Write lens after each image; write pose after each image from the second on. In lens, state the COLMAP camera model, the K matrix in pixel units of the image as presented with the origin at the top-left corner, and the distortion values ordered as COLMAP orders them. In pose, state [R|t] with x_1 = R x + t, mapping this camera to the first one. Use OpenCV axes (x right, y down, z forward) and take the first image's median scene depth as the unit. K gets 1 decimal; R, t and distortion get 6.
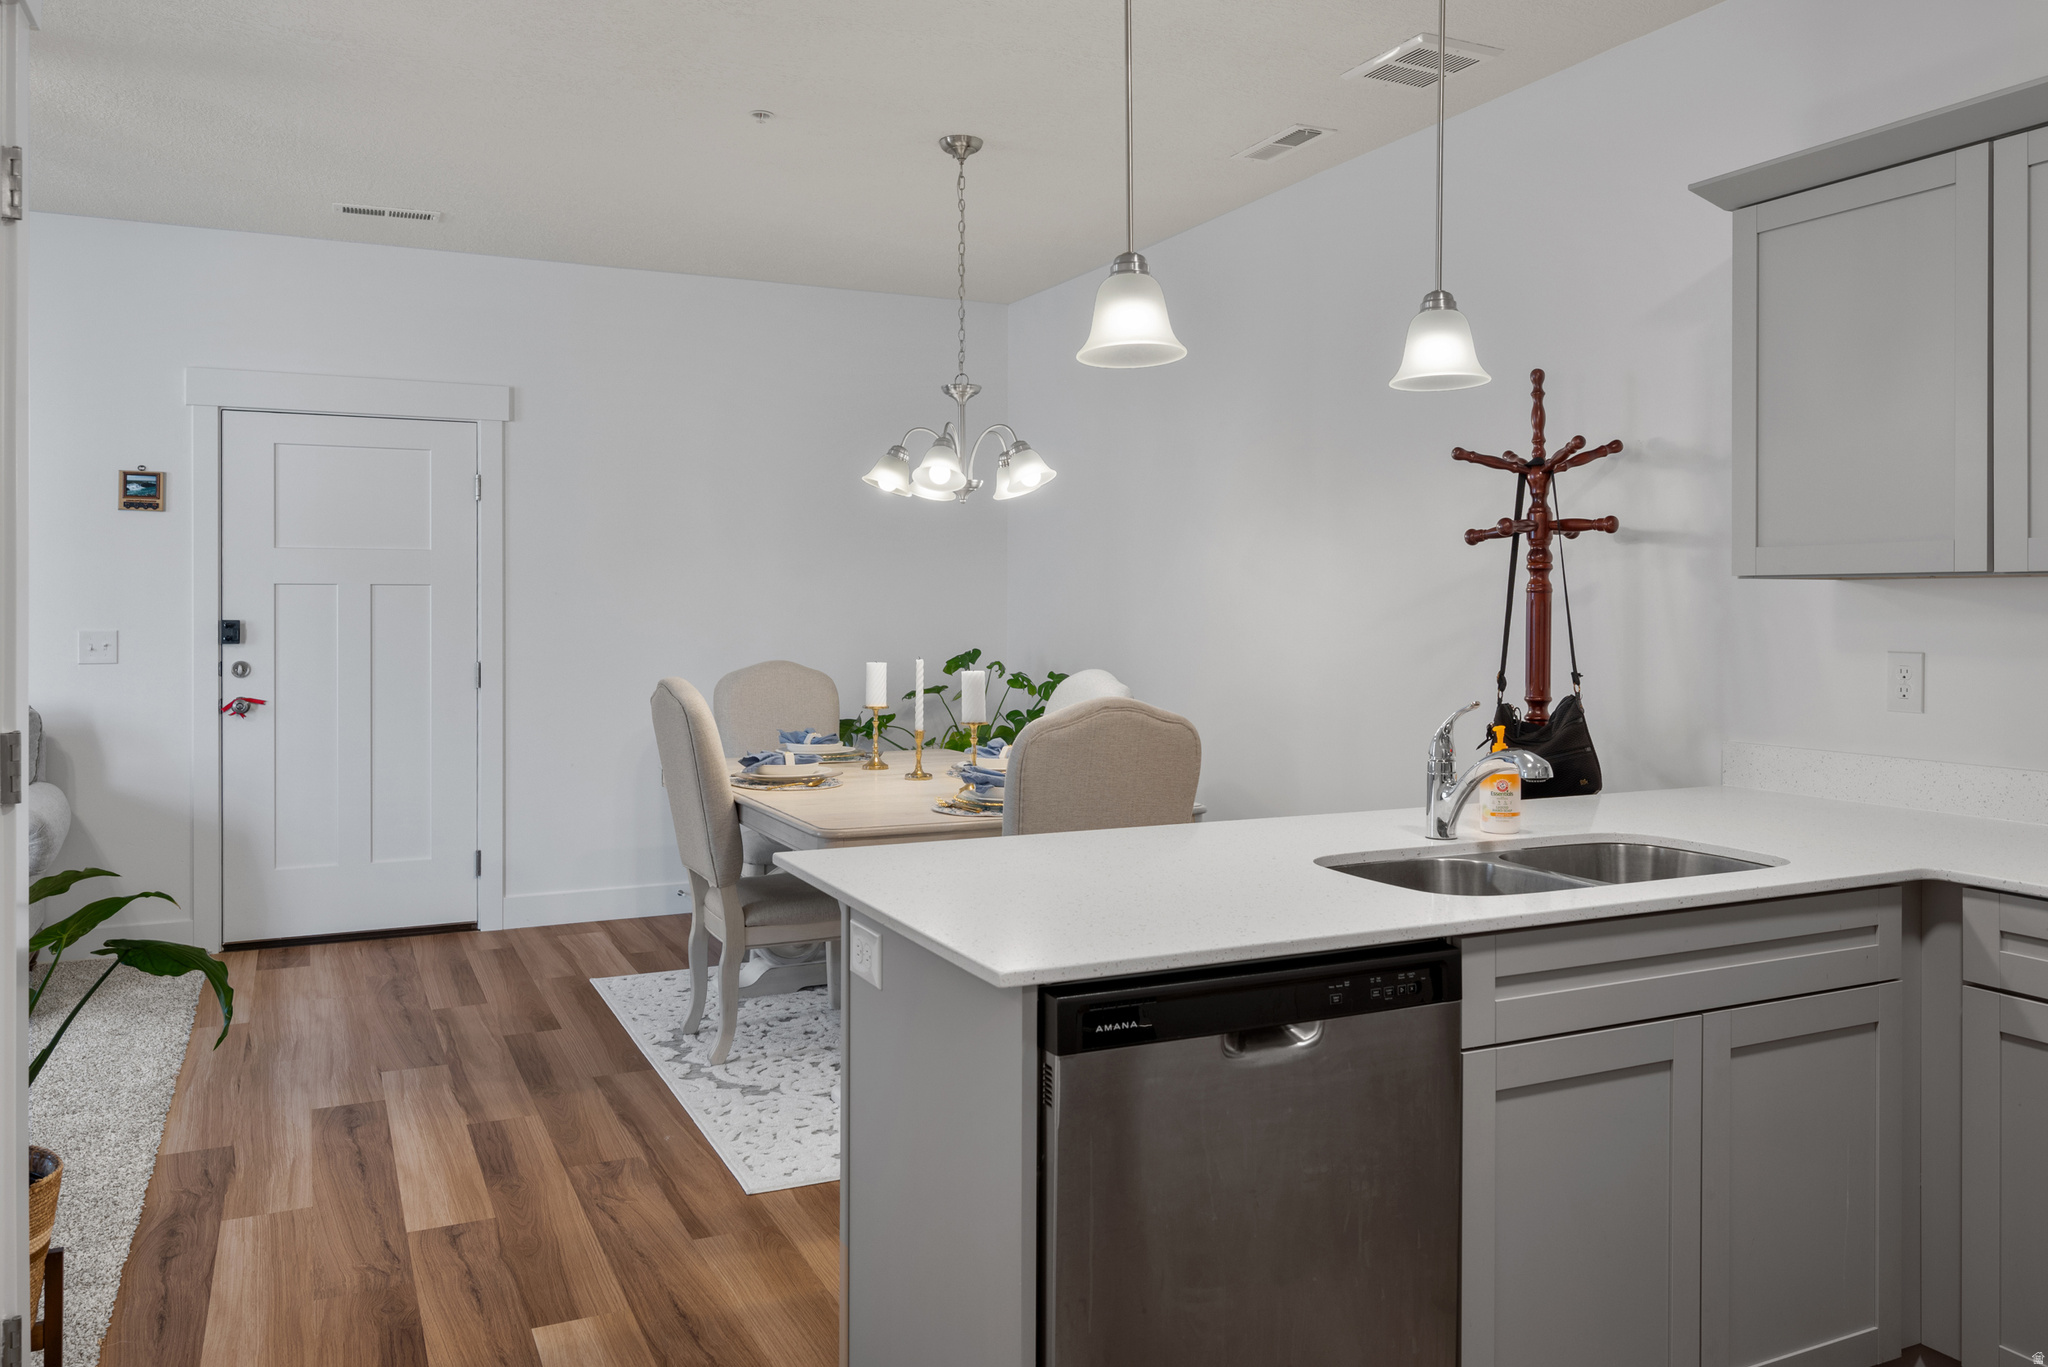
lens RADIAL K [[1511.5, 0, 1014.2], [0, 1511.5, 580.4], [0, 0, 1]] dist [-0.011034, 0.005335]
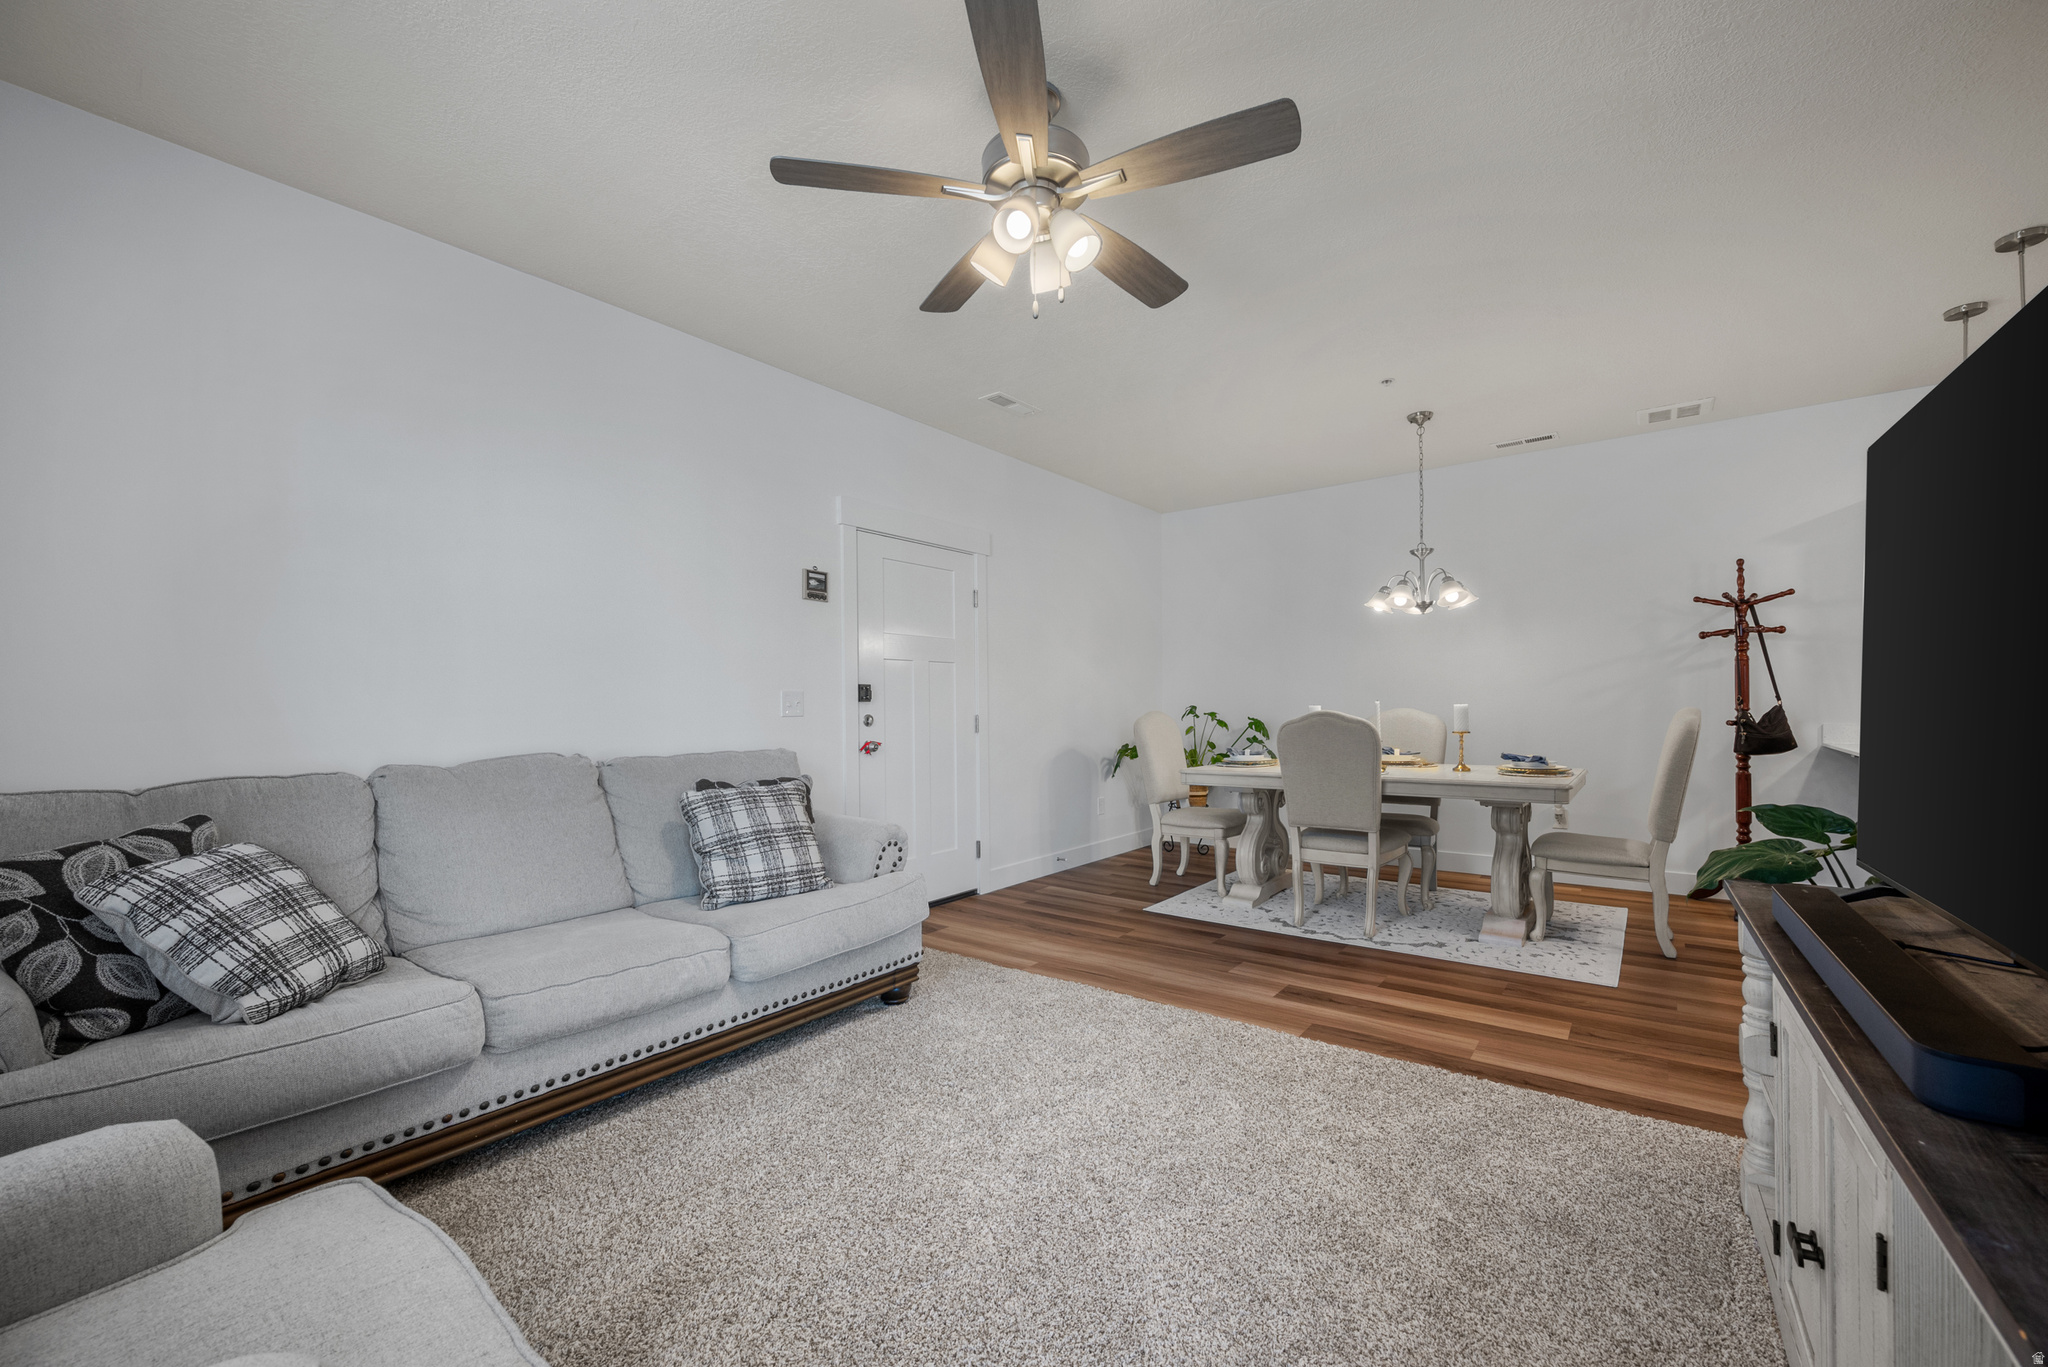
lens RADIAL K [[822.5, 0, 1026.0], [0, 822.5, 701.2], [0, 0, 1]] dist [-0.002390, 0.000273]
pose [[0.885159, -0.009372, 0.465194, -1.167898], [0.002464, 0.999878, 0.015455, 0.047662], [-0.465282, -0.012534, 0.885074, 0.436289]]
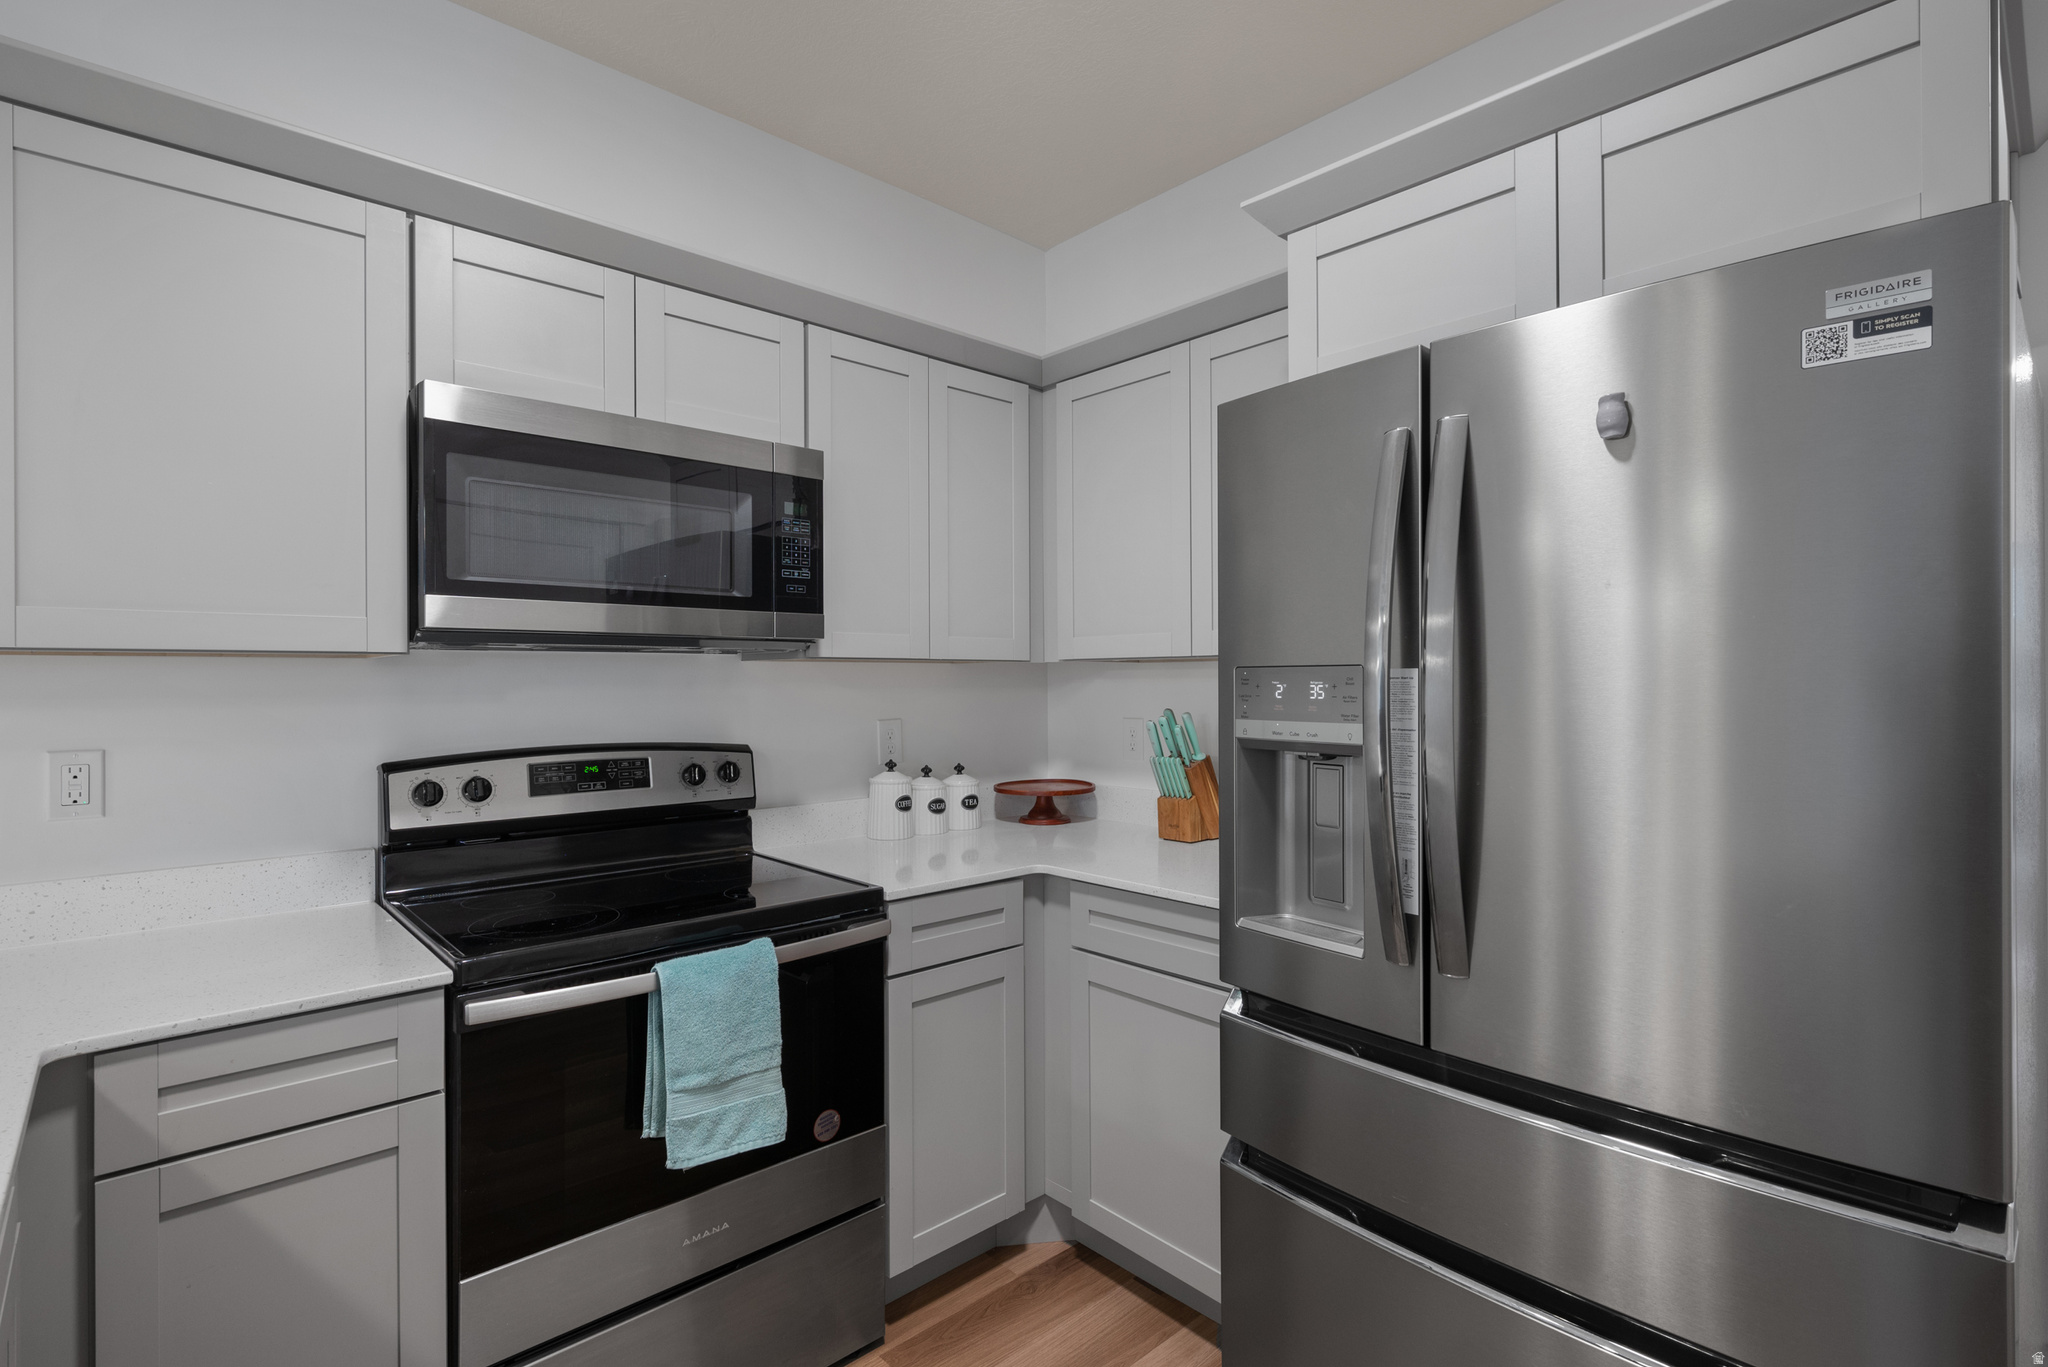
lens RADIAL K [[969.4, 0, 1034.3], [0, 969.4, 677.0], [0, 0, 1]] dist [0.004780, -0.001417]
pose [[-0.306206, 0.004134, 0.951956, 0.007385], [-0.011665, 0.999899, -0.008095, 0.006144], [-0.951894, -0.013583, -0.306127, 0.456233]]
